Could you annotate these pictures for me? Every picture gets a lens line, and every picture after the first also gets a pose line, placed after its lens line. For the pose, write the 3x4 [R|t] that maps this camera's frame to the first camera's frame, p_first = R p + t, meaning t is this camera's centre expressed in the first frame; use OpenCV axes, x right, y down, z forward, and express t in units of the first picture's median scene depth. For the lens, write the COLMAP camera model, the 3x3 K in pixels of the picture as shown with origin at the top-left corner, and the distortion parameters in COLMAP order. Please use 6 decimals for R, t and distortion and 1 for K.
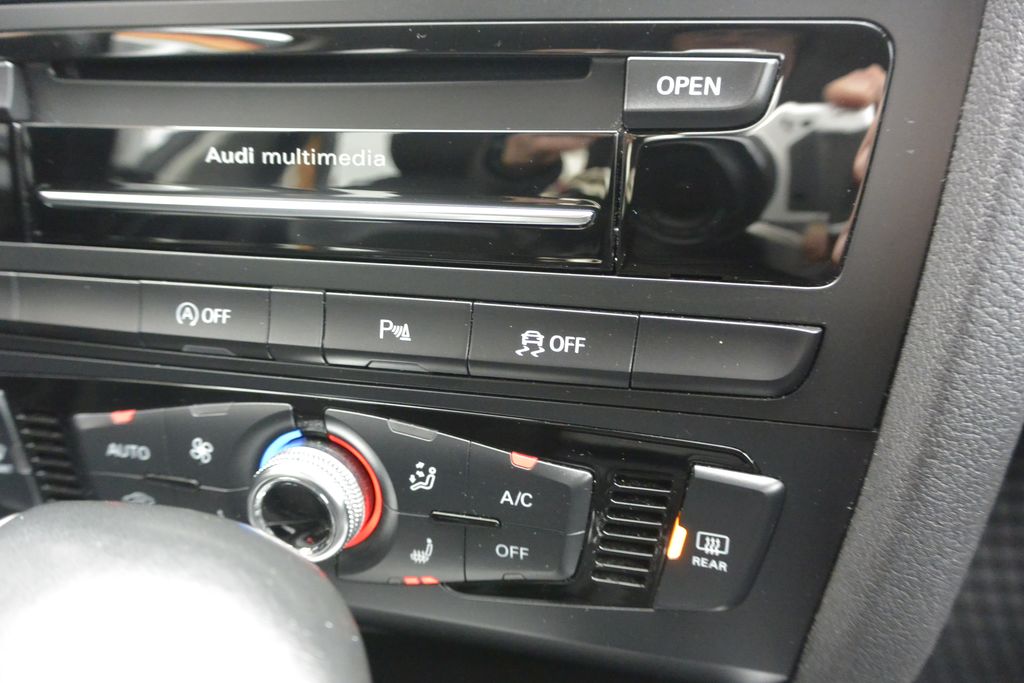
lens RADIAL K [[790.1, 0, 457.8], [0, 790.1, 383.7], [0, 0, 1]] dist [-0.002474, 0.015031]
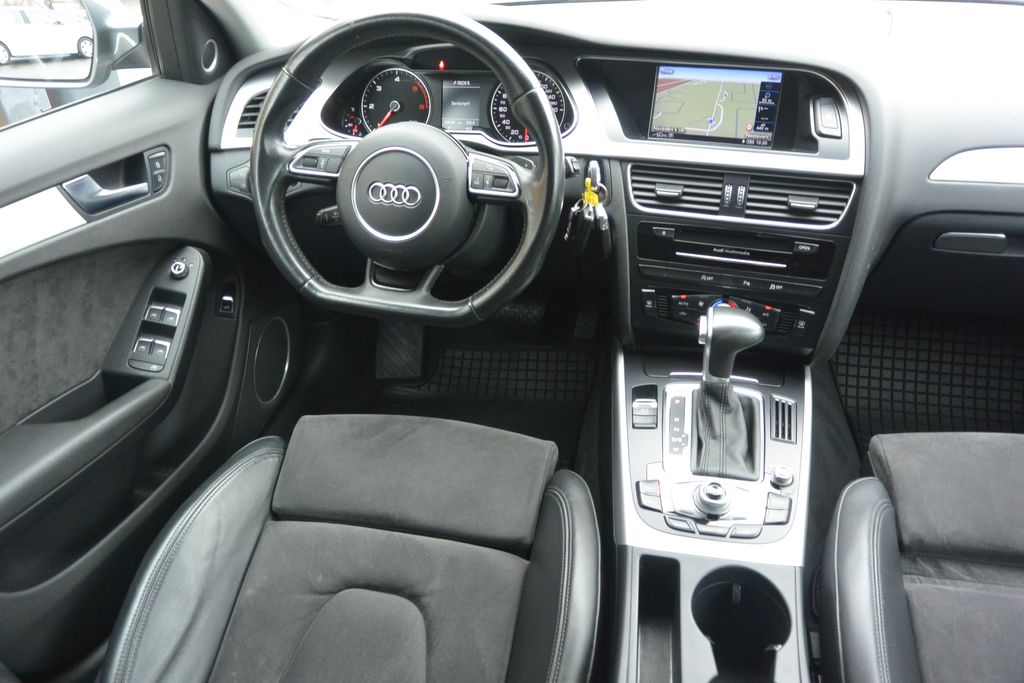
lens RADIAL K [[790.1, 0, 503.8], [0, 790.1, 343.5], [0, 0, 1]] dist [-0.002474, 0.015031]
pose [[0.997958, 0.040493, -0.049405, -1.483733], [-0.035192, 0.993975, 0.103806, -0.159897], [0.053311, -0.101856, 0.993370, -4.623885]]
